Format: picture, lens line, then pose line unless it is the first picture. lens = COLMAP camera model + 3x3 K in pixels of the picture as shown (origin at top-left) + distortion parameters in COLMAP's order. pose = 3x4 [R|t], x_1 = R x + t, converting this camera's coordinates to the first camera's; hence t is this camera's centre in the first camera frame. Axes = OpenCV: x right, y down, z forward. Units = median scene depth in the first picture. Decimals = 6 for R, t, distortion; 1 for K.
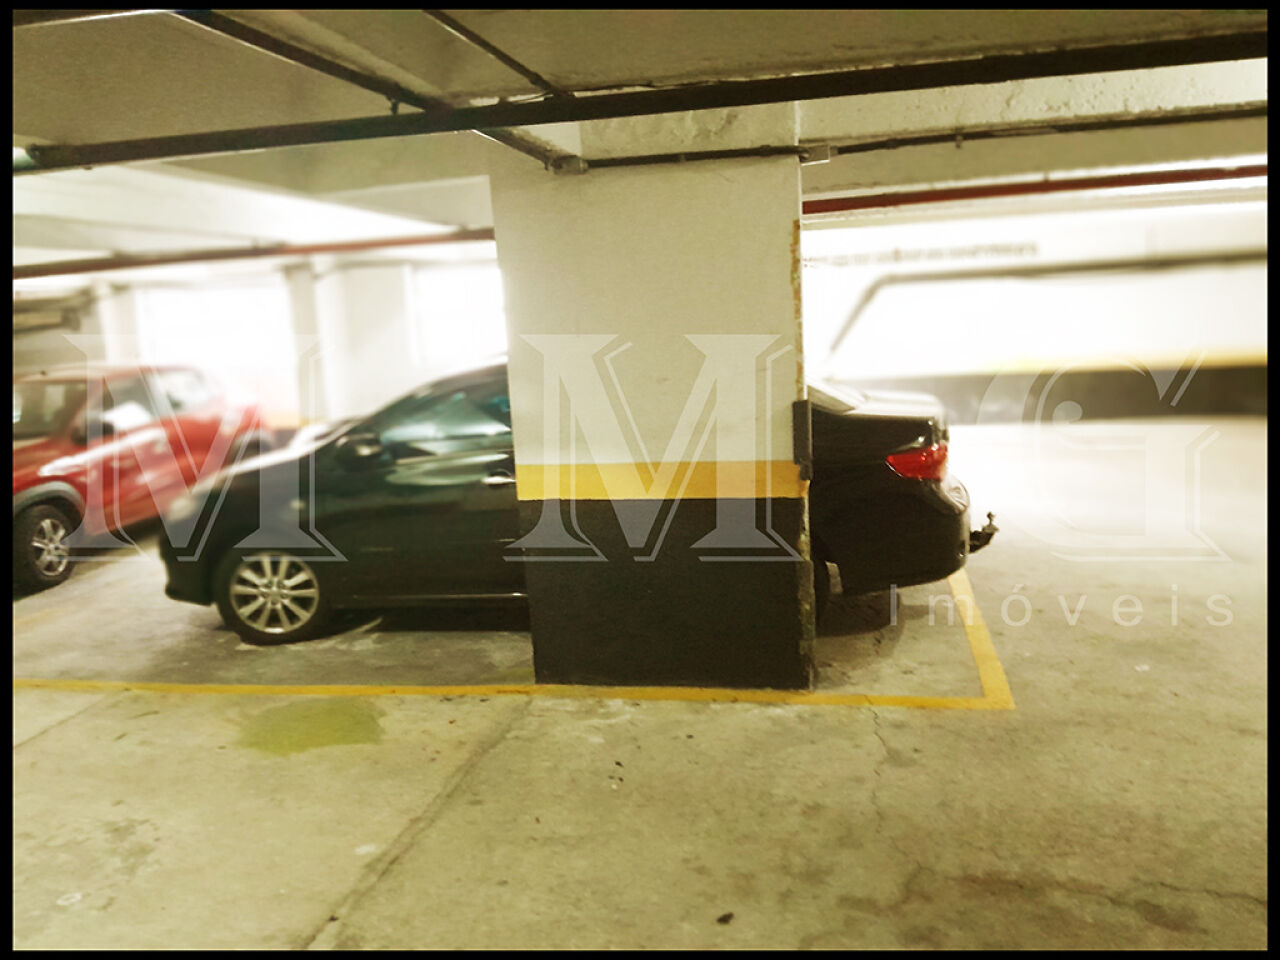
lens RADIAL K [[978.4, 0, 630.7], [0, 978.4, 476.2], [0, 0, 1]] dist [0.025824, -0.066410]
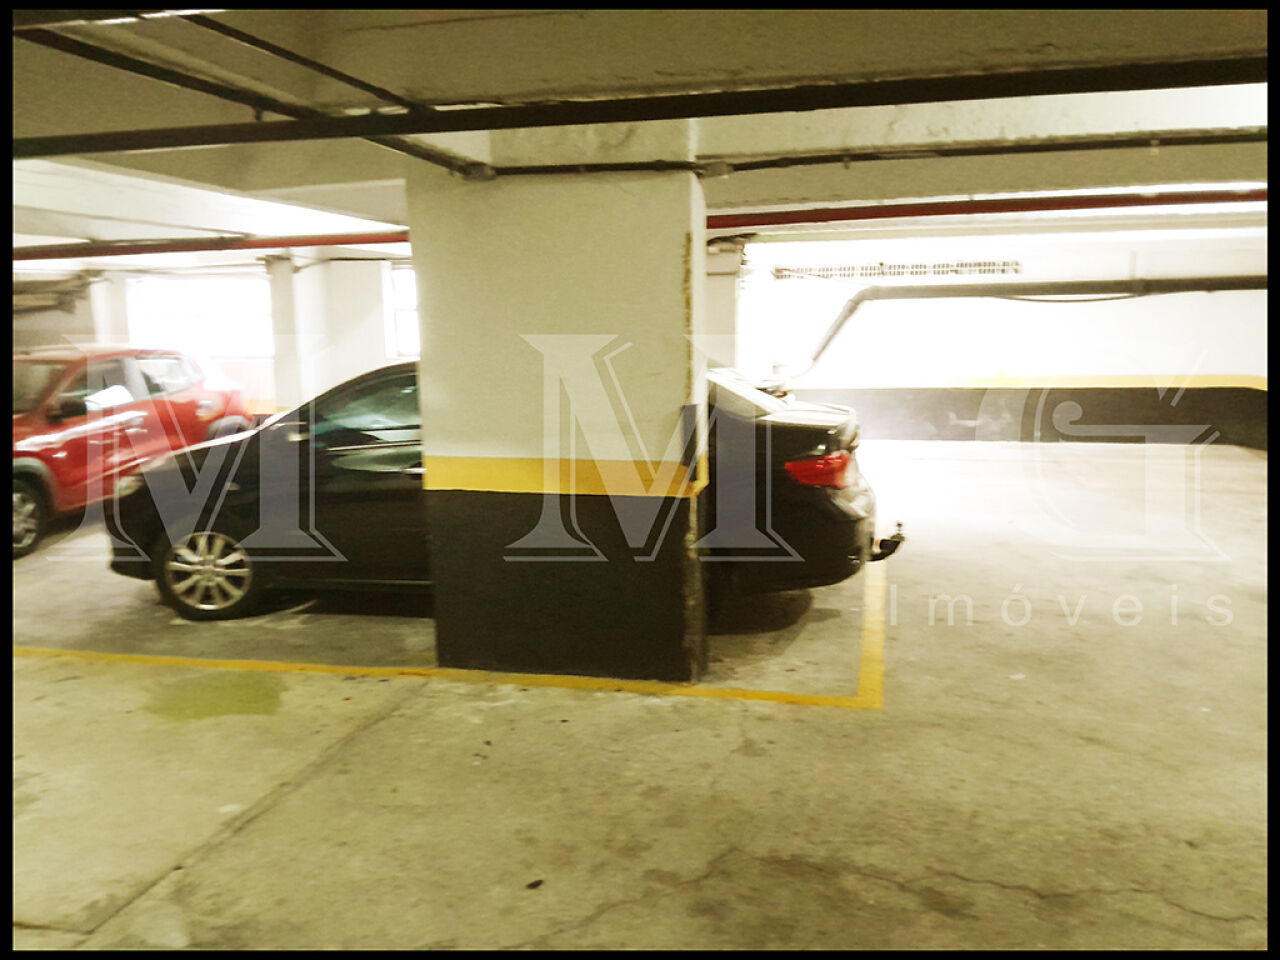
lens RADIAL K [[978.4, 0, 646.7], [0, 978.4, 483.8], [0, 0, 1]] dist [0.025824, -0.066410]
pose [[0.999027, 0.040151, -0.018271, 0.154254], [-0.040060, 0.999183, 0.005314, 0.002553], [0.018469, -0.004577, 0.999819, -0.046141]]
